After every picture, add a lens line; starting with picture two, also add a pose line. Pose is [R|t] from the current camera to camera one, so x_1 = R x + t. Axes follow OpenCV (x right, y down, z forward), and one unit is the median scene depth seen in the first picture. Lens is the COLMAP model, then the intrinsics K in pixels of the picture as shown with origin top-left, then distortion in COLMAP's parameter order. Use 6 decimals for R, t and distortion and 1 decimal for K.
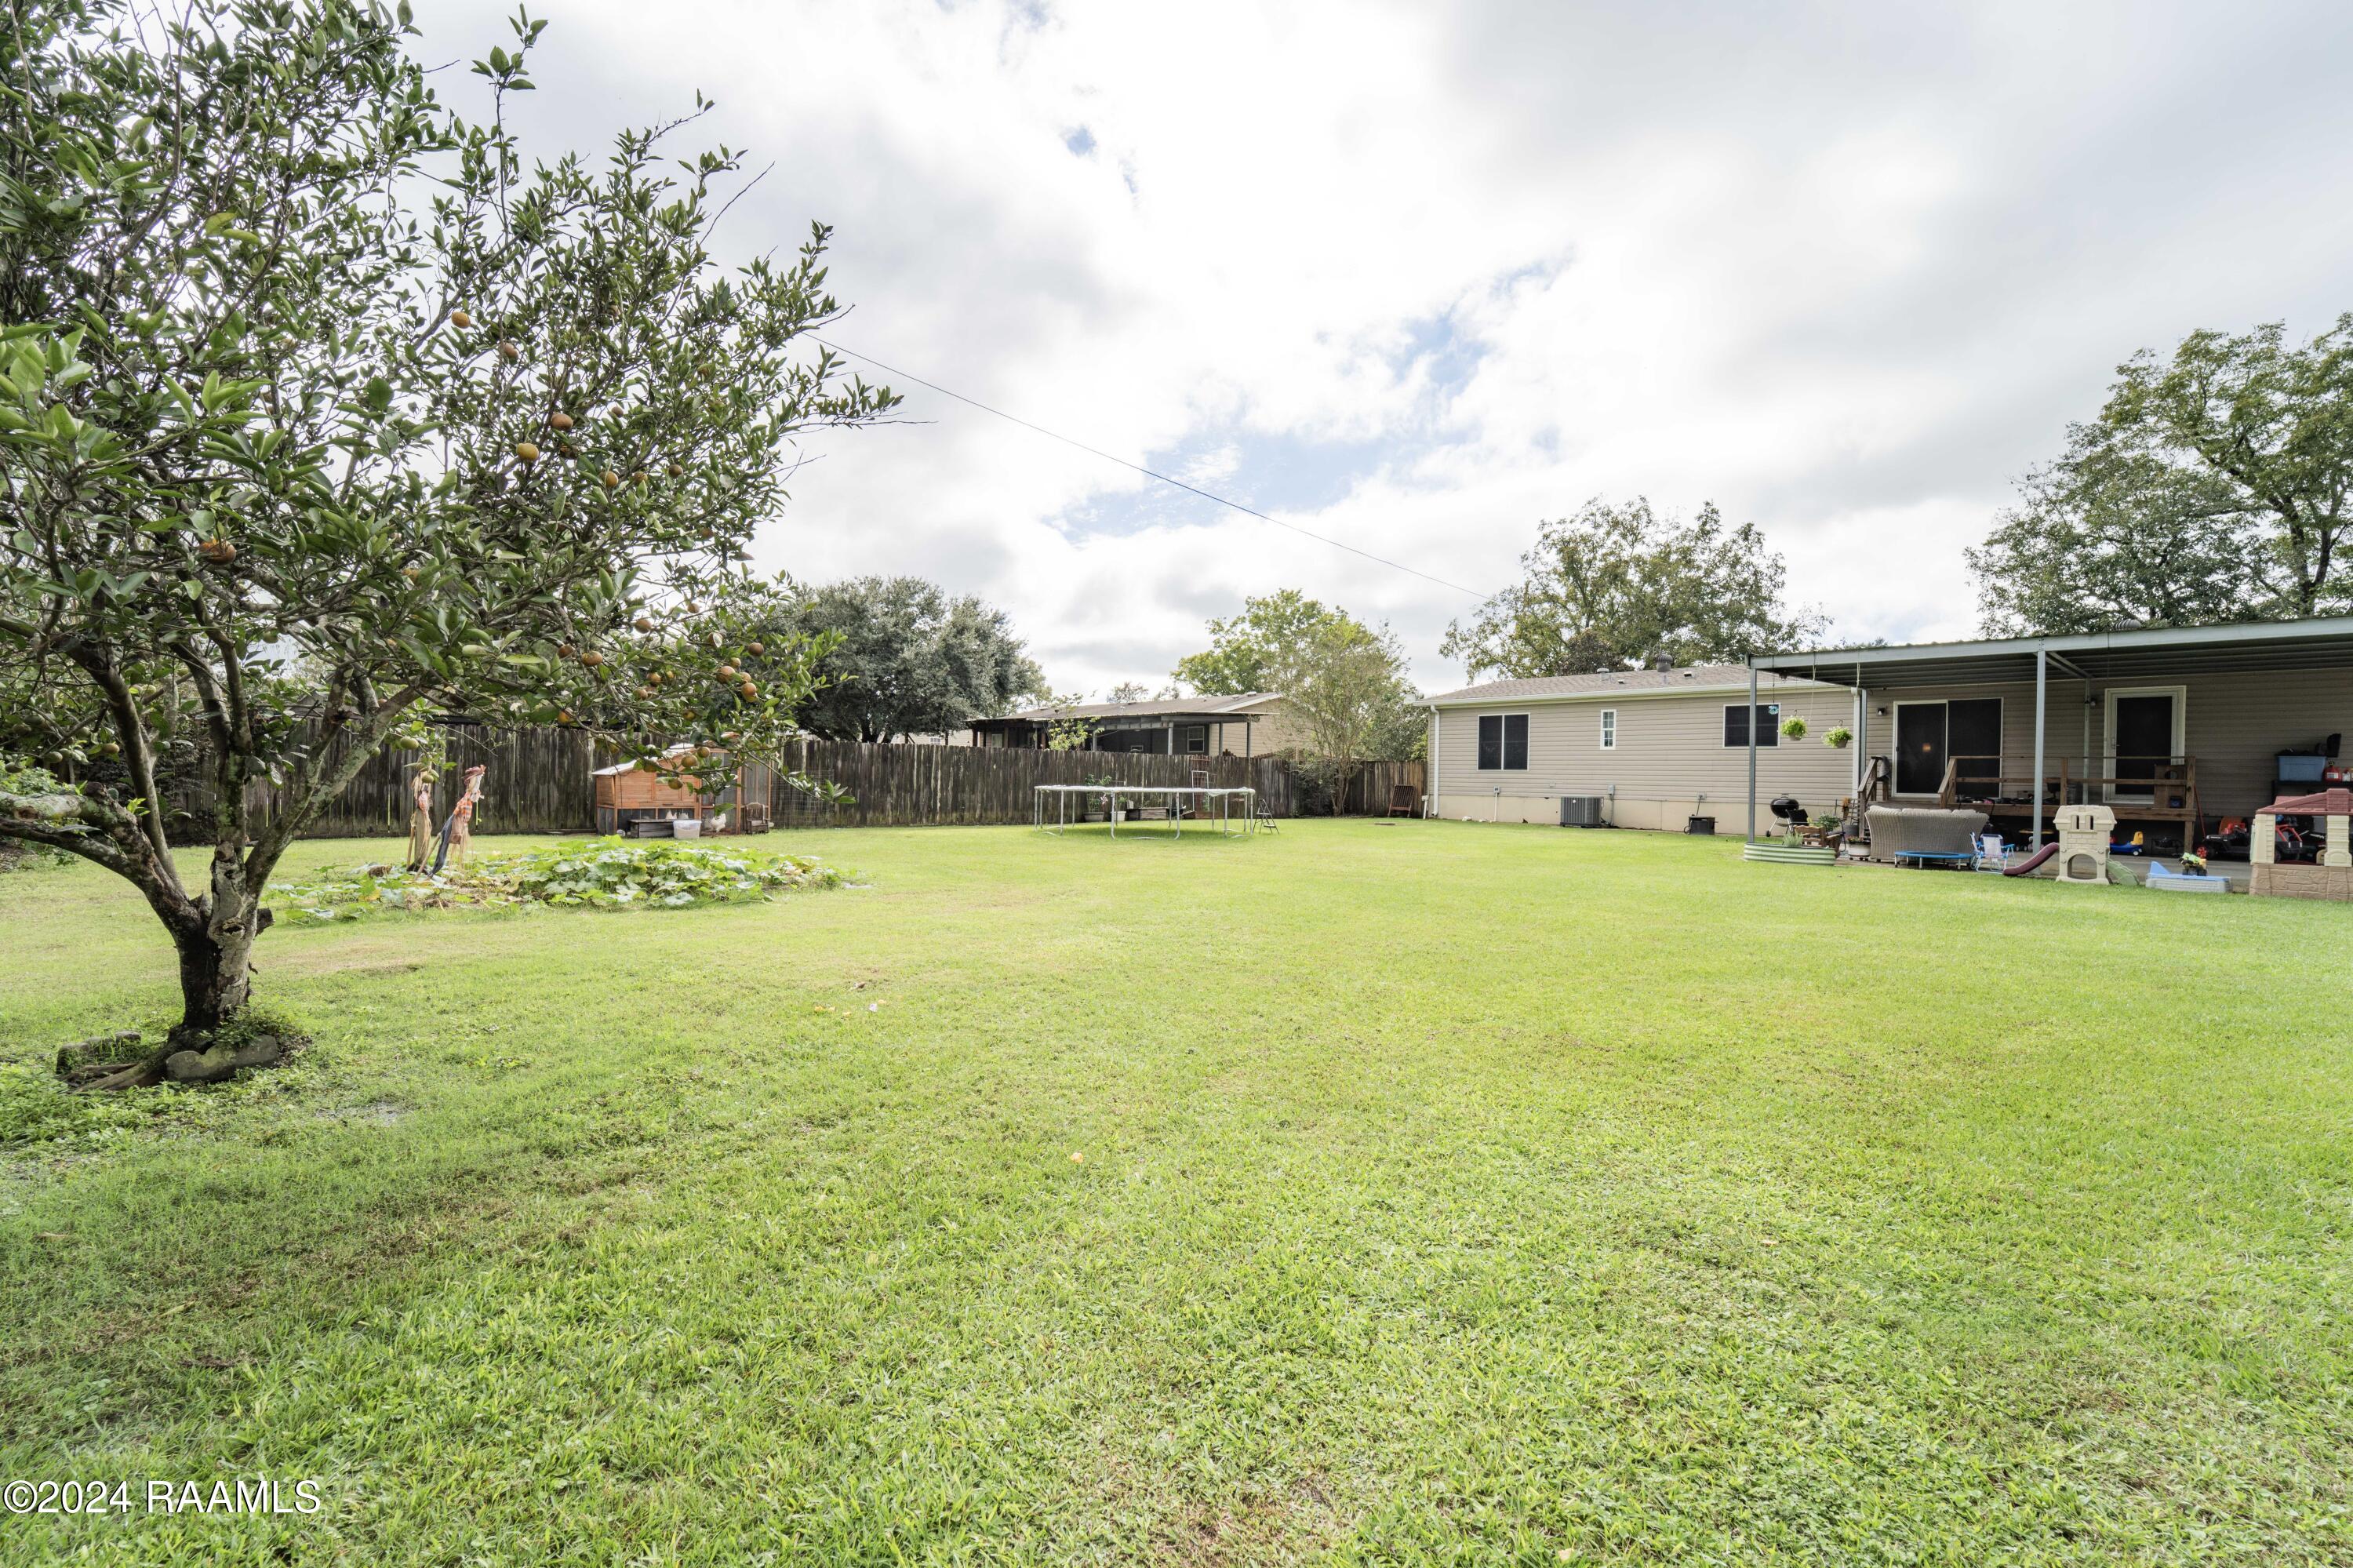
lens RADIAL K [[947.6, 0, 1171.0], [0, 947.6, 790.5], [0, 0, 1]] dist [-0.023270, -0.000402]
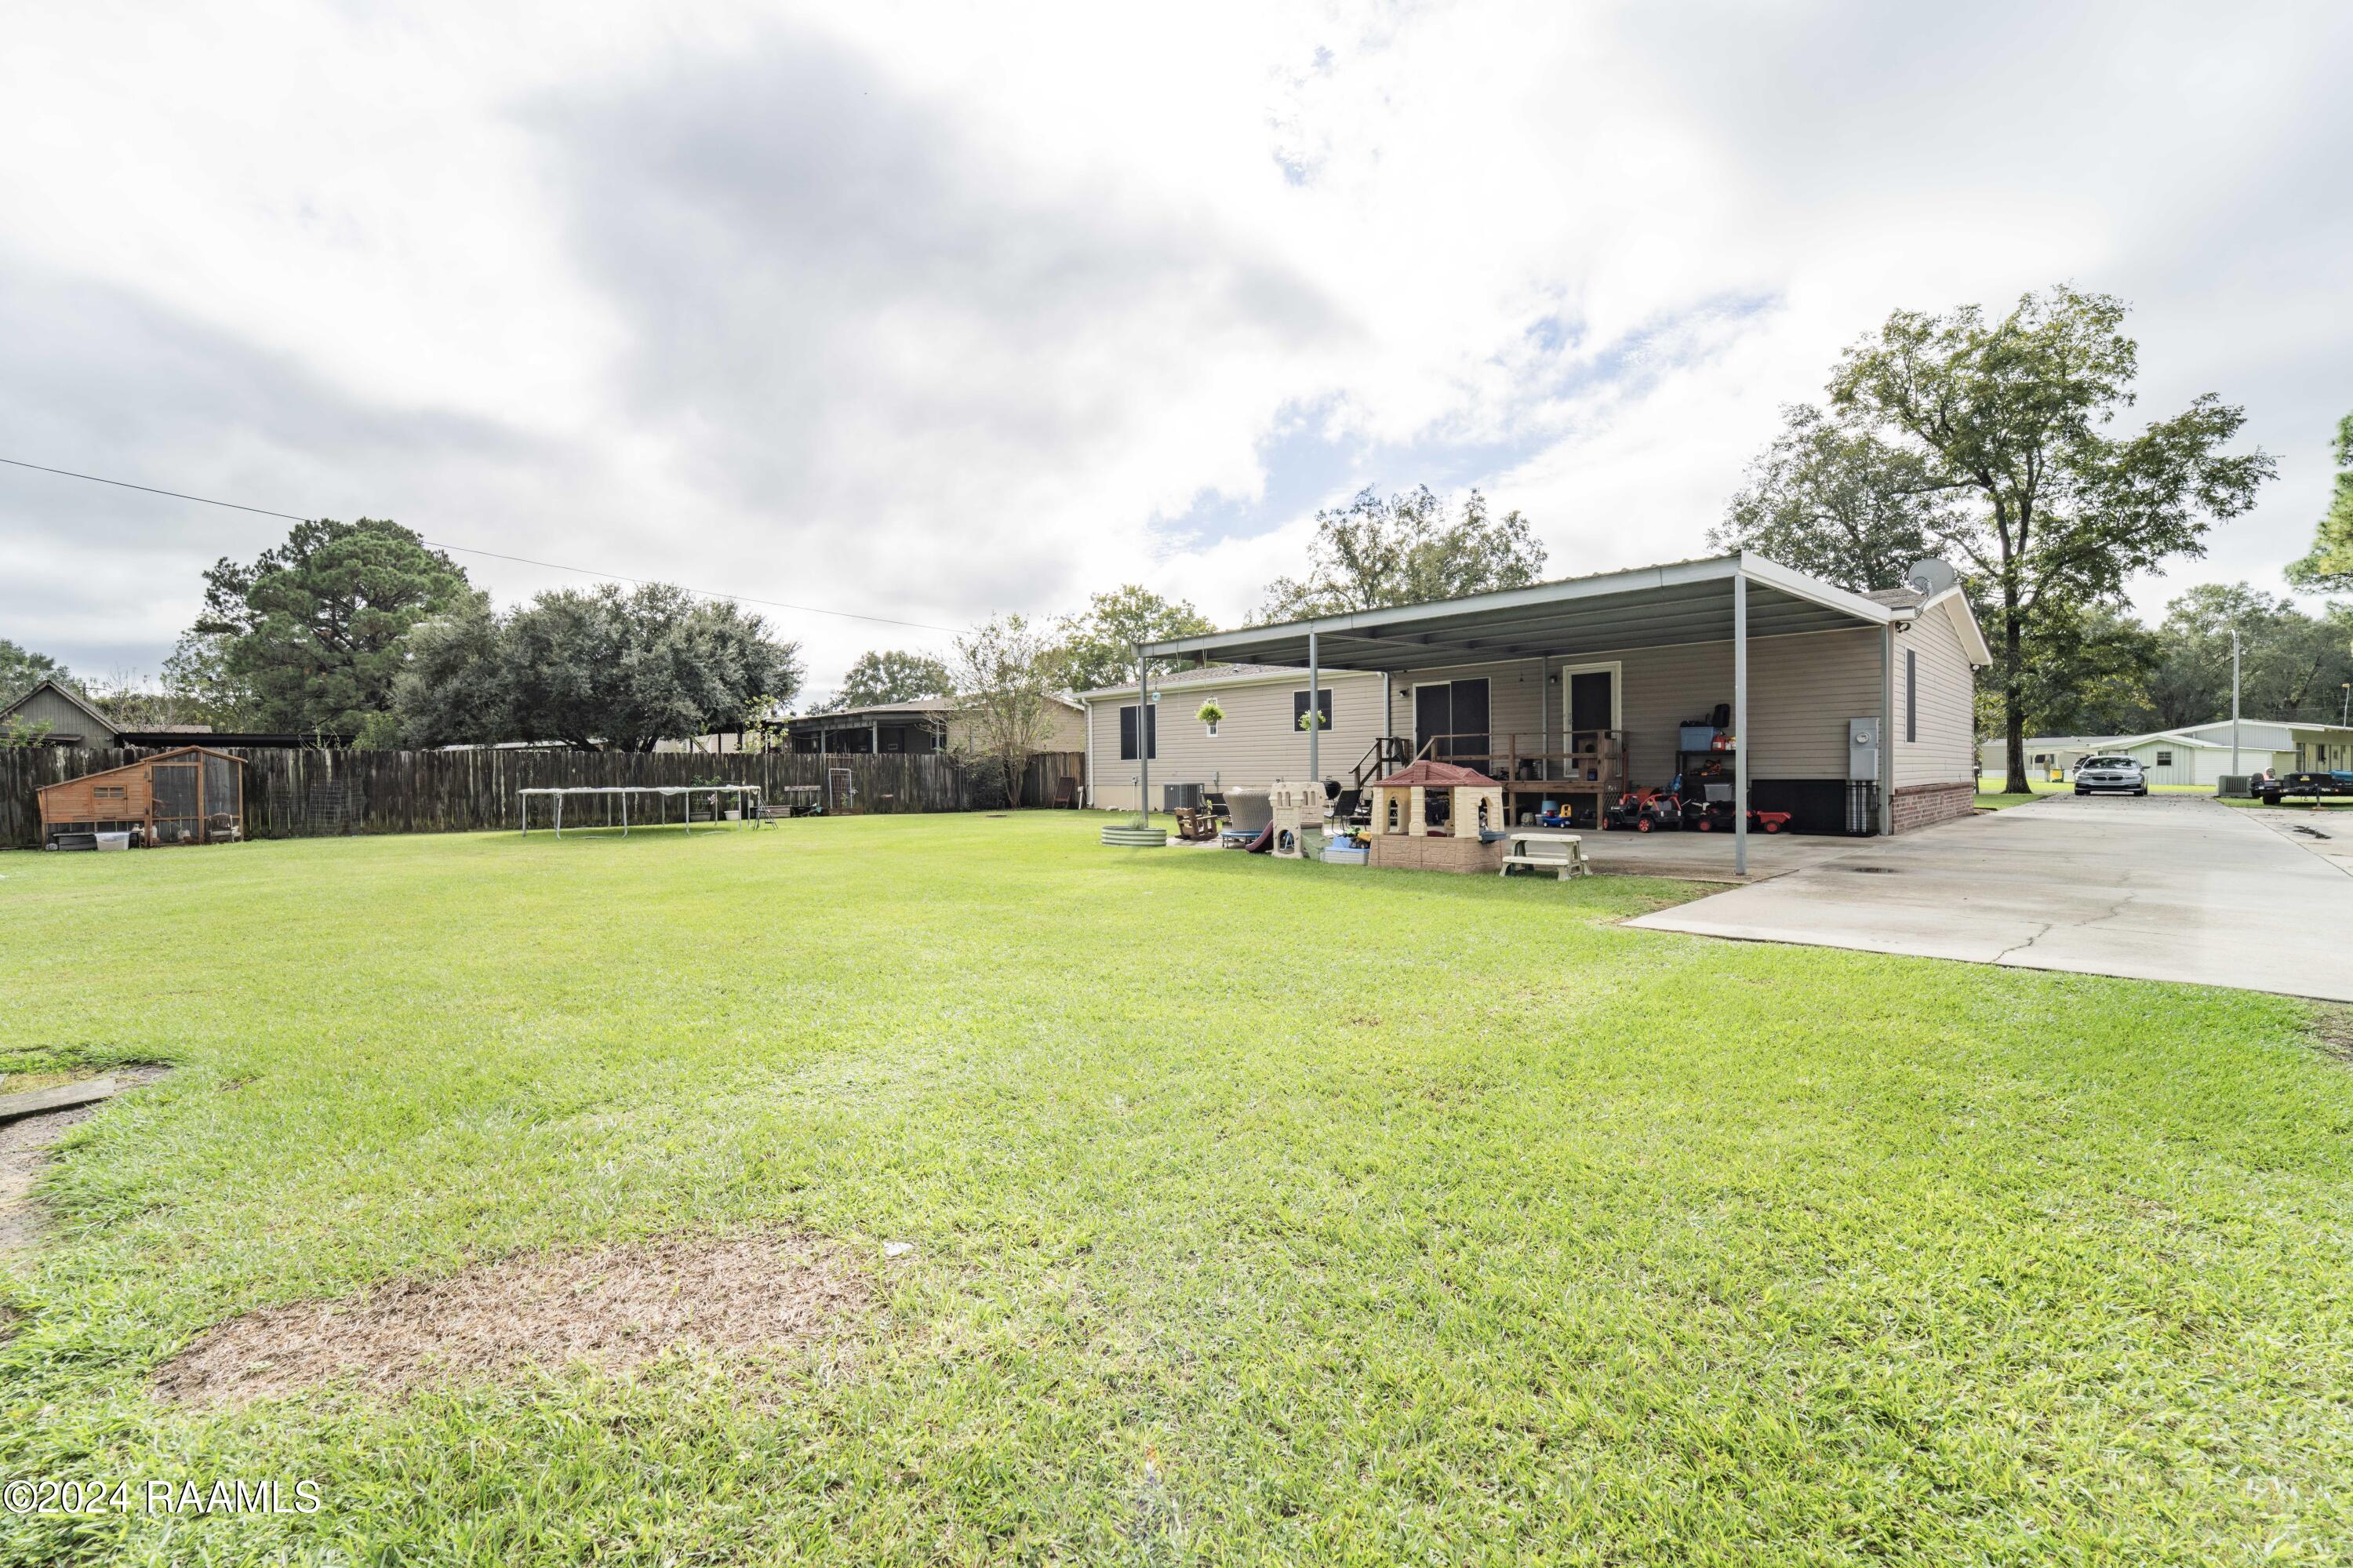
lens RADIAL K [[947.6, 0, 1179.7], [0, 947.6, 785.9], [0, 0, 1]] dist [-0.023270, -0.000402]
pose [[0.999281, -0.027708, 0.025889, 0.347642], [0.027688, 0.999616, 0.001129, 0.006313], [-0.025910, -0.000411, 0.999664, -0.023476]]
